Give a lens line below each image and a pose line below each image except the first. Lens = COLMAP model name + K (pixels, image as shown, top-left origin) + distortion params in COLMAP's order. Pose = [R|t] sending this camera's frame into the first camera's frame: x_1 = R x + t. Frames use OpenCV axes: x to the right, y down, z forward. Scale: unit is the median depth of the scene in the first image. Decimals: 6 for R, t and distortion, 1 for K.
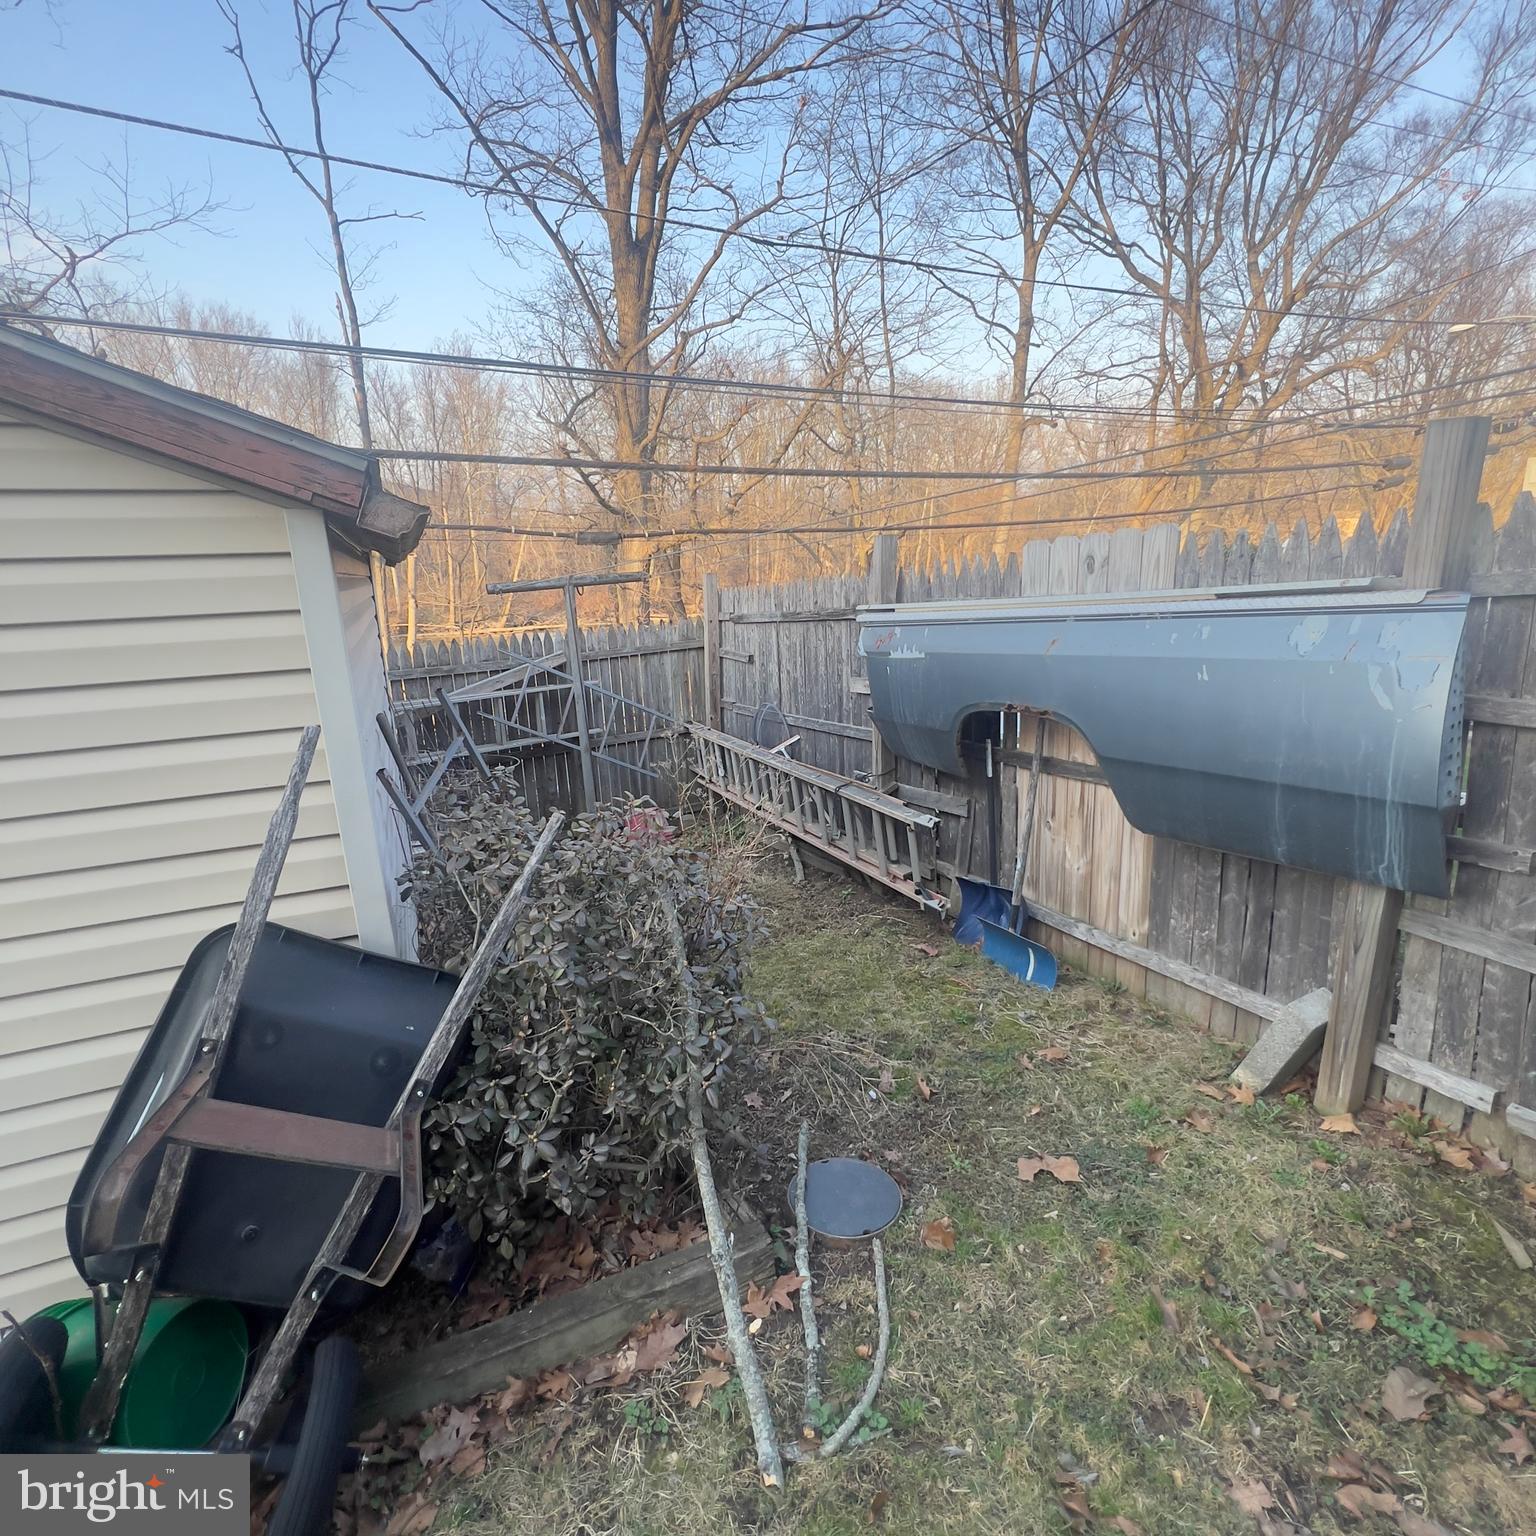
lens RADIAL K [[829.2, 0, 770.6], [0, 829.2, 774.3], [0, 0, 1]] dist [-0.002531, 0.002257]
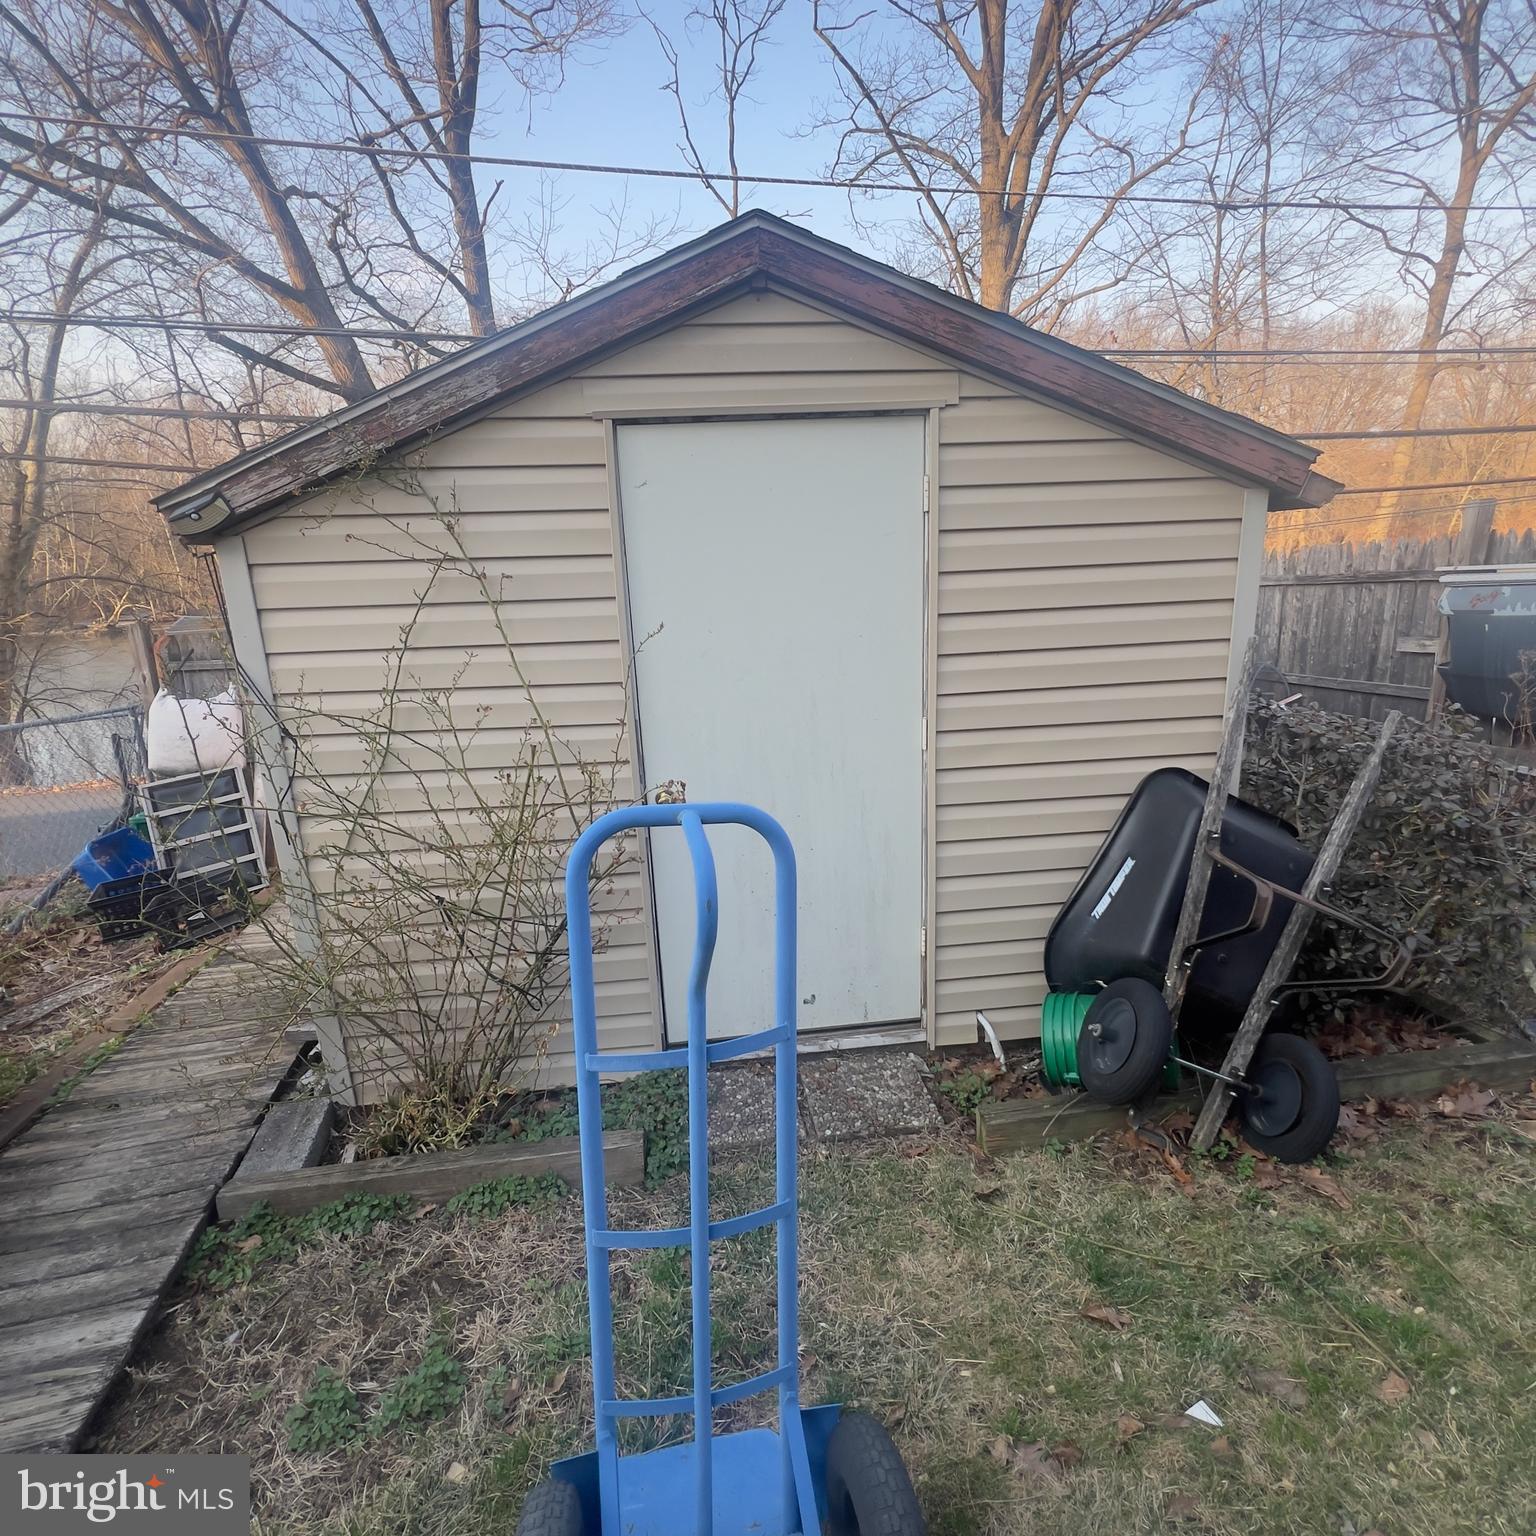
lens RADIAL K [[829.2, 0, 770.6], [0, 829.2, 774.3], [0, 0, 1]] dist [-0.002531, 0.002257]
pose [[0.950629, 0.076867, -0.300660, -0.088446], [-0.067437, 0.996854, 0.041634, 0.017789], [0.302915, -0.019303, 0.952822, -0.065657]]
